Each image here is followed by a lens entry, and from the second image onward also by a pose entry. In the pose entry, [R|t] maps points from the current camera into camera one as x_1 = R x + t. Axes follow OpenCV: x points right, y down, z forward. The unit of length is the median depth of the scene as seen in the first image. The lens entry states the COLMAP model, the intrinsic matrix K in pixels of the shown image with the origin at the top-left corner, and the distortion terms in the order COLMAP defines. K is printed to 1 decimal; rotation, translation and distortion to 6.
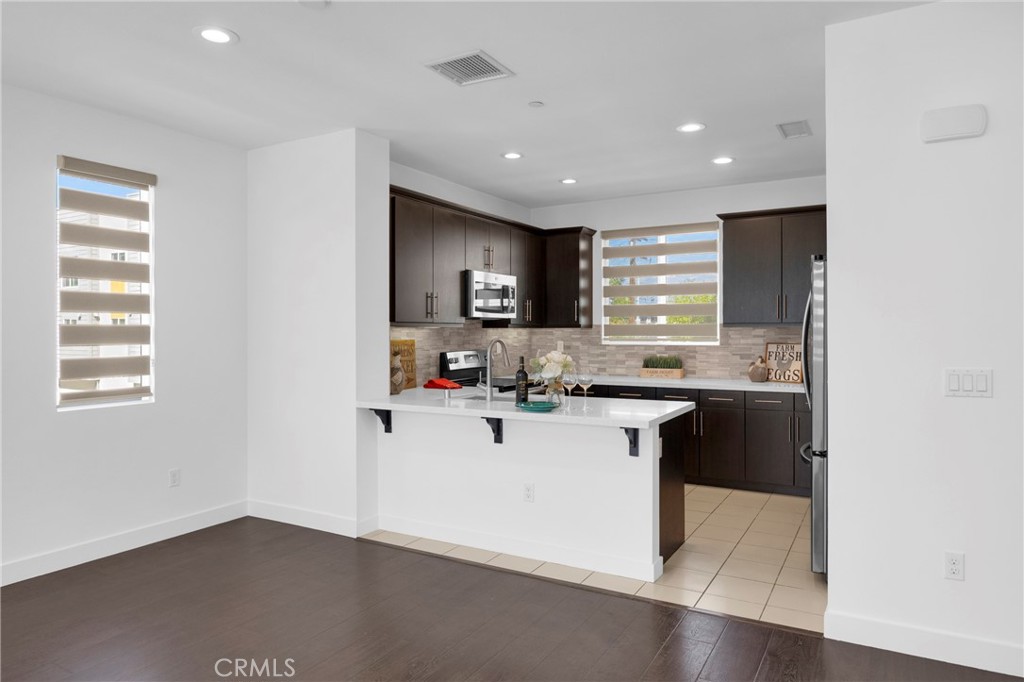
lens RADIAL K [[645.8, 0, 513.1], [0, 645.8, 336.4], [0, 0, 1]] dist [-0.016935, -0.001446]
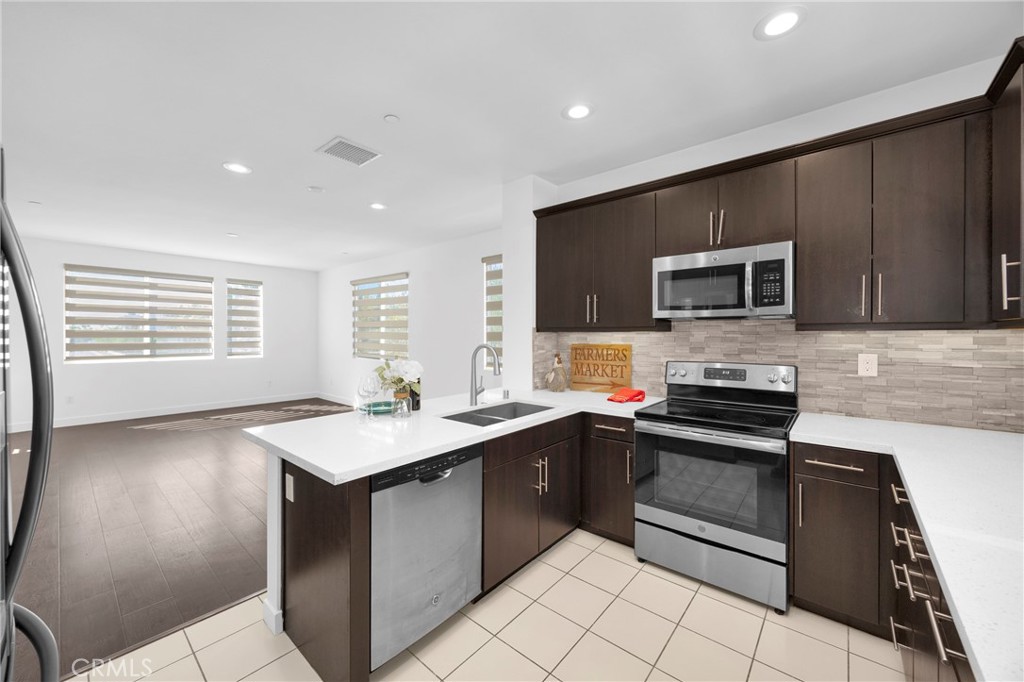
lens RADIAL K [[391.0, 0, 508.0], [0, 391.0, 337.9], [0, 0, 1]] dist [0.007352, -0.000398]
pose [[-0.182918, 0.012914, -0.983043, 0.385348], [-0.003365, 0.999900, 0.013761, -0.010411], [0.983122, 0.005825, -0.182856, 0.800120]]
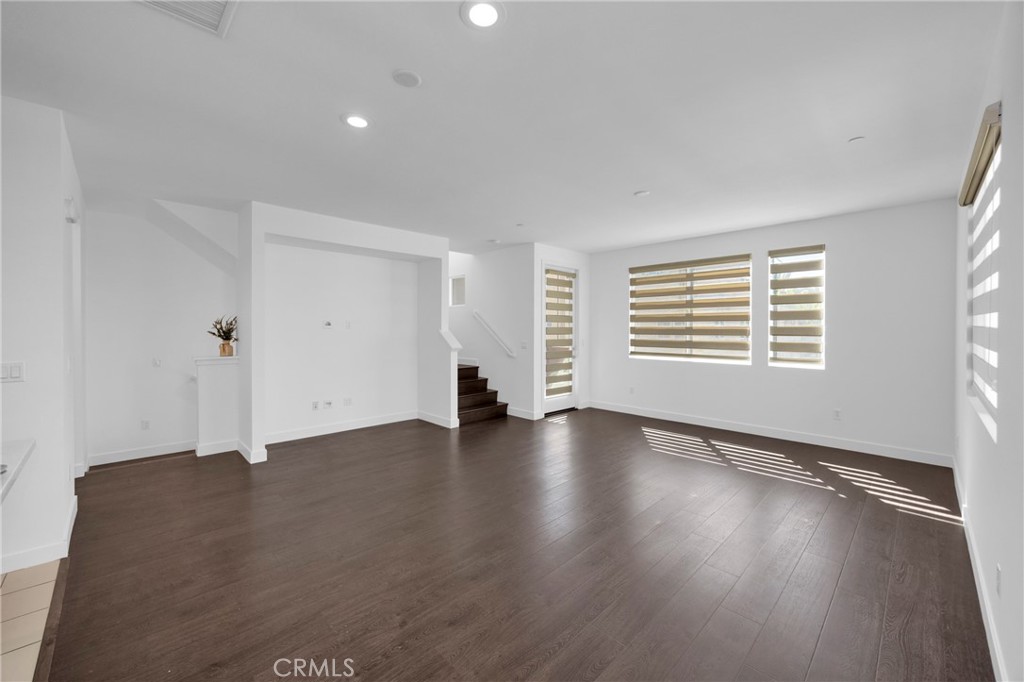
lens RADIAL K [[405.0, 0, 501.8], [0, 405.0, 333.6], [0, 0, 1]] dist [-0.001517, 0.000545]
pose [[-0.960632, -0.000488, 0.277824, -0.312029], [0.003263, 0.999910, 0.013036, -0.010715], [-0.277805, 0.013429, -0.960544, 0.723594]]
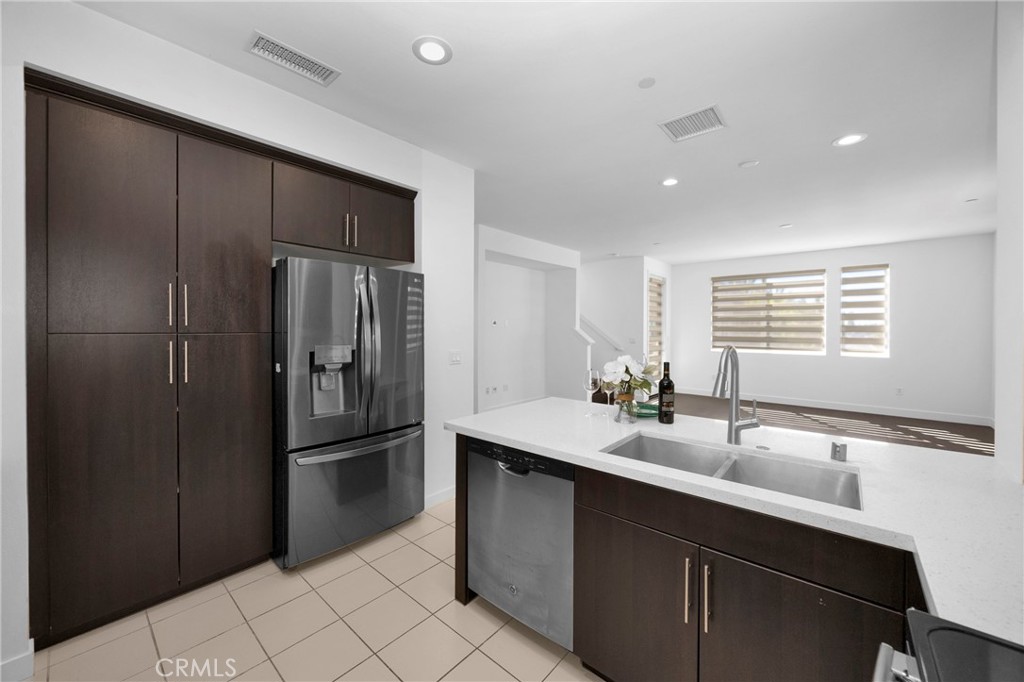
lens RADIAL K [[391.0, 0, 504.6], [0, 391.0, 333.0], [0, 0, 1]] dist [0.007352, -0.000398]
pose [[-0.981703, -0.000587, 0.190418, 0.075115], [0.002302, 0.999886, 0.014950, -0.010257], [-0.190405, 0.015115, -0.981589, 0.976225]]
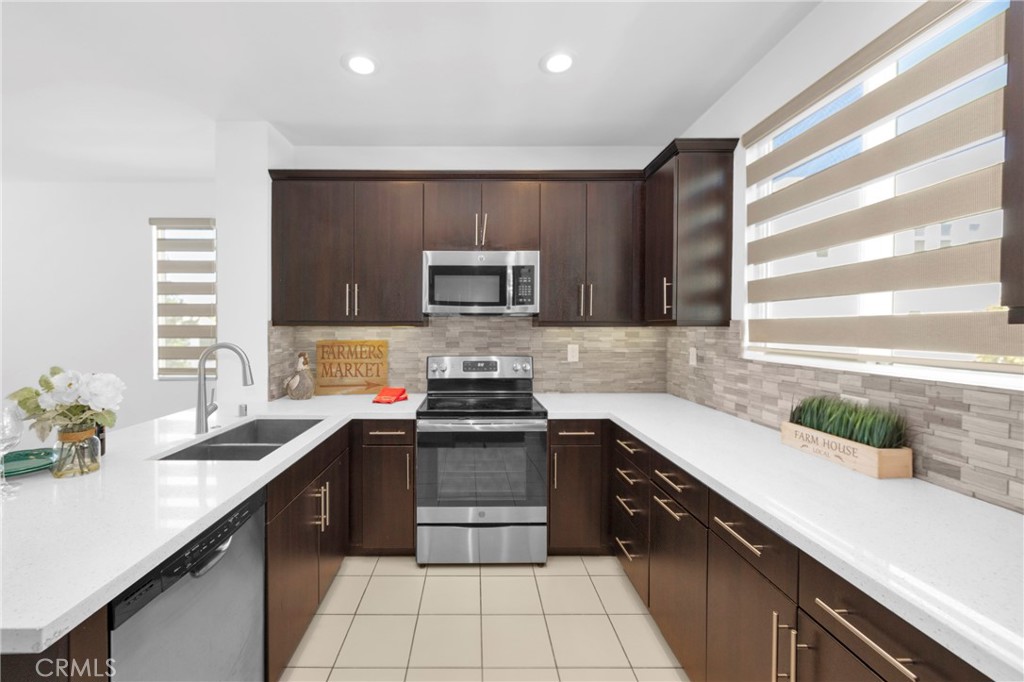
lens RADIAL K [[405.0, 0, 467.9], [0, 405.0, 335.5], [0, 0, 1]] dist [-0.001517, 0.000545]
pose [[0.495121, 0.018078, -0.868636, 0.332558], [-0.008886, 0.999837, 0.015743, -0.009549], [0.868779, -0.000077, 0.495201, 0.708011]]
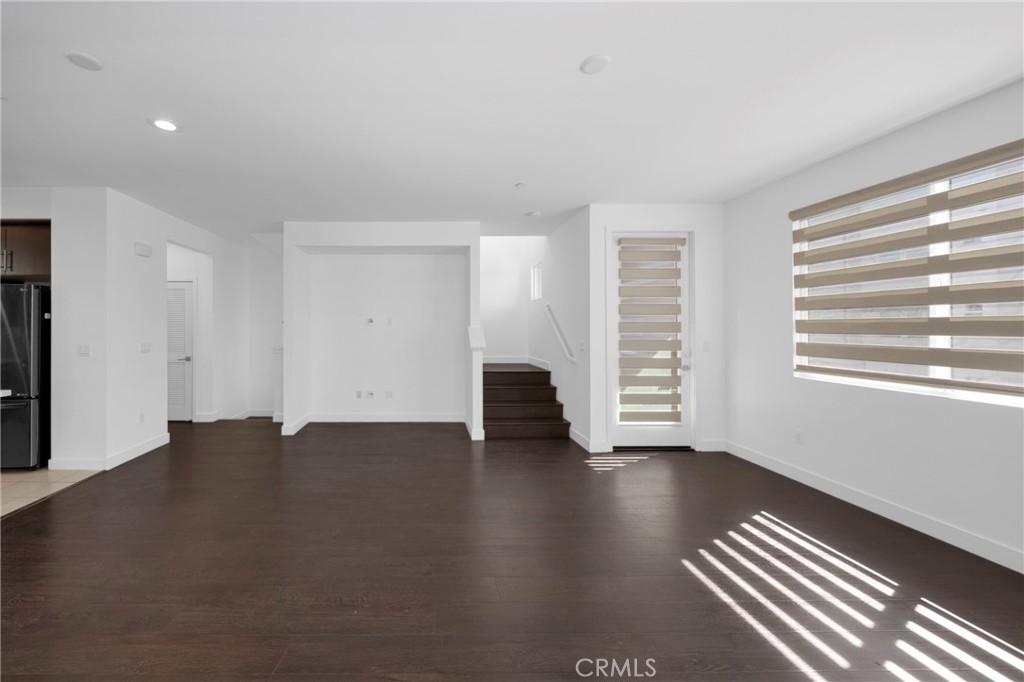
lens RADIAL K [[378.1, 0, 420.7], [0, 378.1, 324.9], [0, 0, 1]] dist [0.001611, 0.000417]
pose [[-0.504826, 0.010001, 0.863163, -0.537744], [0.003683, 0.999949, -0.009432, -0.002672], [-0.863213, -0.001583, -0.504837, 0.335586]]
